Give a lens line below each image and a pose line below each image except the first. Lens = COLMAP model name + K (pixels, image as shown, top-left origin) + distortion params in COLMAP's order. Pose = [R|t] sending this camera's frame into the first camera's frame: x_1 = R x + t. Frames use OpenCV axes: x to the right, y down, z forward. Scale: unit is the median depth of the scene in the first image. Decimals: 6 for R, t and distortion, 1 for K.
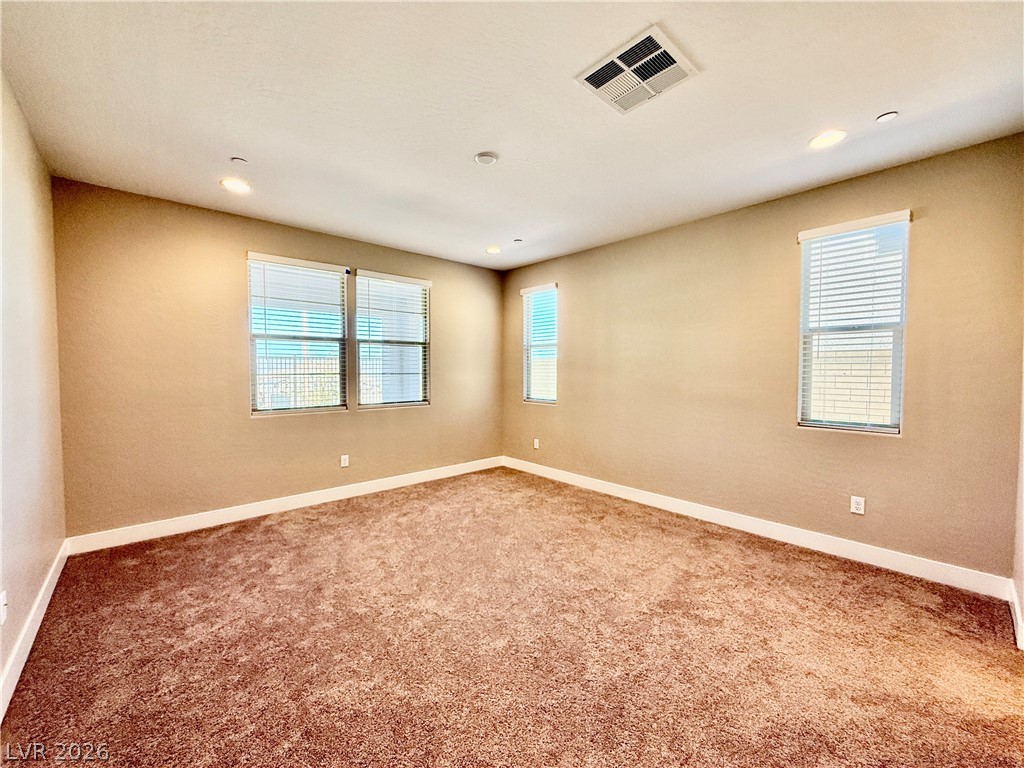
lens RADIAL K [[406.9, 0, 517.2], [0, 406.9, 380.3], [0, 0, 1]] dist [0.000439, -0.000092]
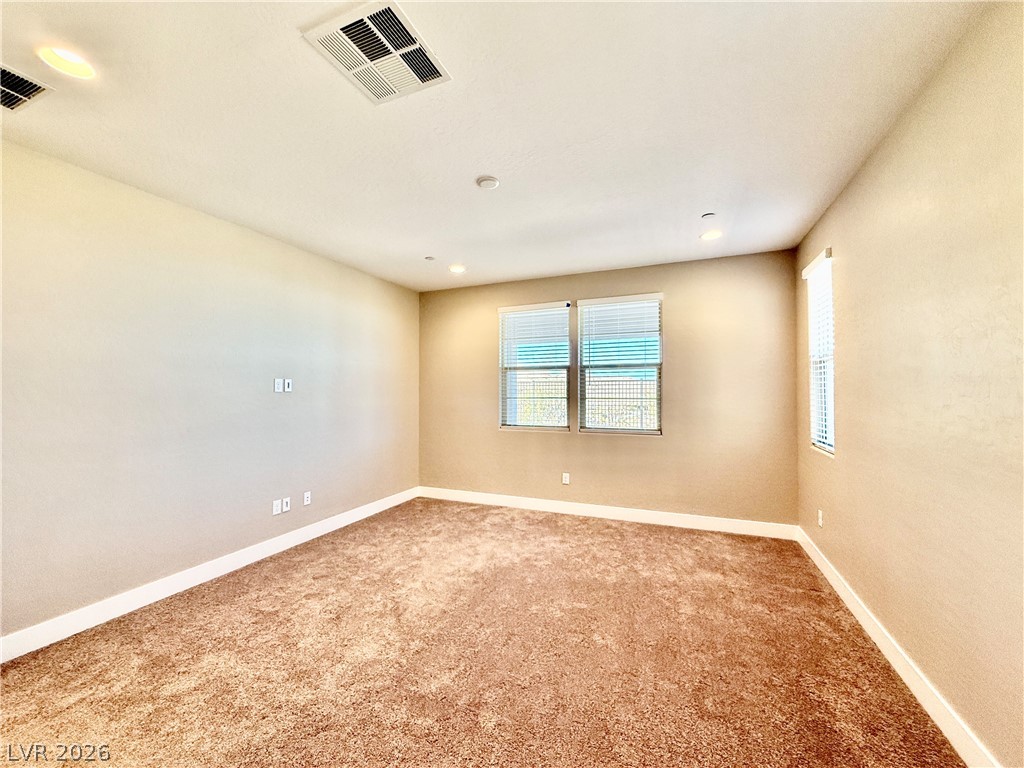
lens RADIAL K [[406.9, 0, 502.7], [0, 406.9, 384.4], [0, 0, 1]] dist [0.000439, -0.000092]
pose [[0.424291, -0.017877, -0.905349, 0.496694], [-0.026773, 0.999120, -0.032276, -0.013474], [0.905130, 0.037933, 0.423439, 0.386683]]
